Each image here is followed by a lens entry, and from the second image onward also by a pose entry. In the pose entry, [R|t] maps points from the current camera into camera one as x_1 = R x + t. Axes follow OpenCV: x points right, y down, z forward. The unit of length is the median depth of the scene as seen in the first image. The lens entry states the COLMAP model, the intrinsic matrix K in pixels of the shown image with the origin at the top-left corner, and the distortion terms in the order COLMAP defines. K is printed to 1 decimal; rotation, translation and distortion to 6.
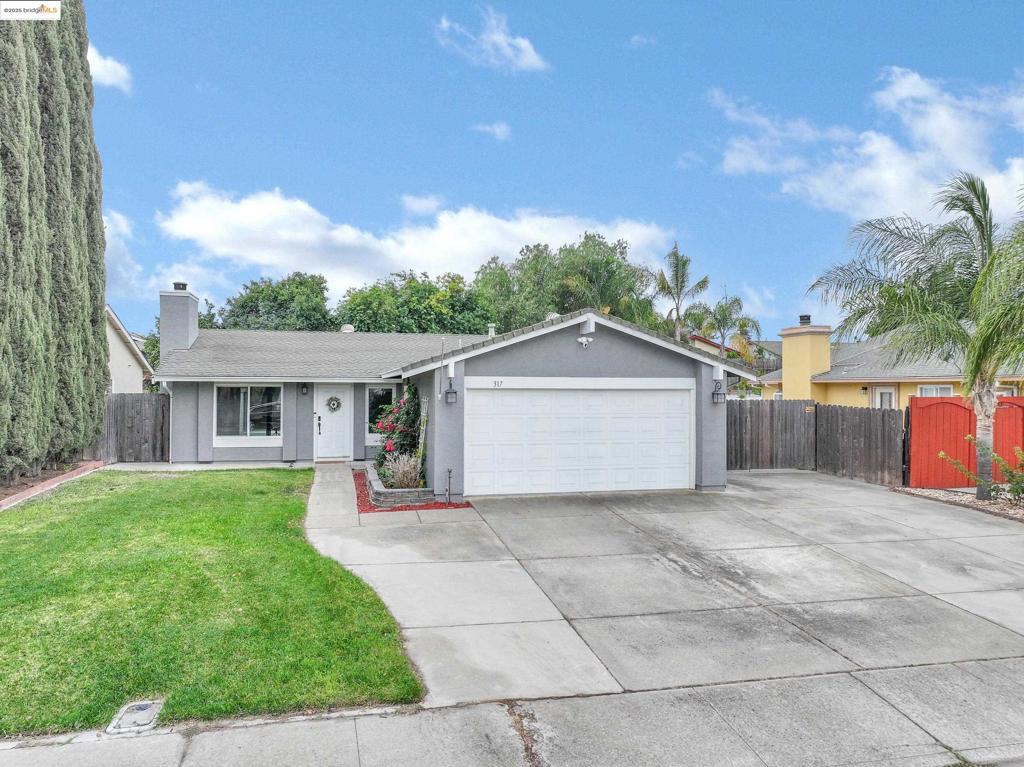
lens RADIAL K [[721.8, 0, 515.4], [0, 721.8, 383.4], [0, 0, 1]] dist [-0.013465, 0.029576]
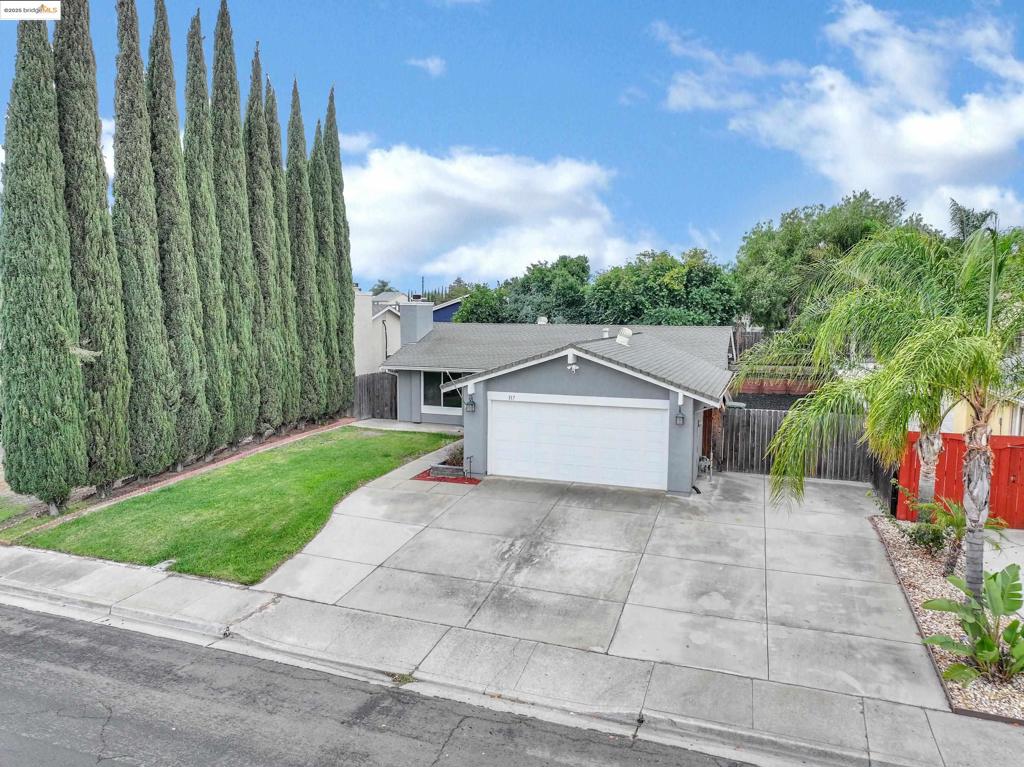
lens RADIAL K [[721.8, 0, 515.4], [0, 721.8, 383.4], [0, 0, 1]] dist [-0.013465, 0.029576]
pose [[0.833304, 0.059011, -0.549656, 0.750098], [0.000095, 0.994271, 0.106888, -0.176481], [0.552815, -0.089122, 0.828525, -0.136153]]
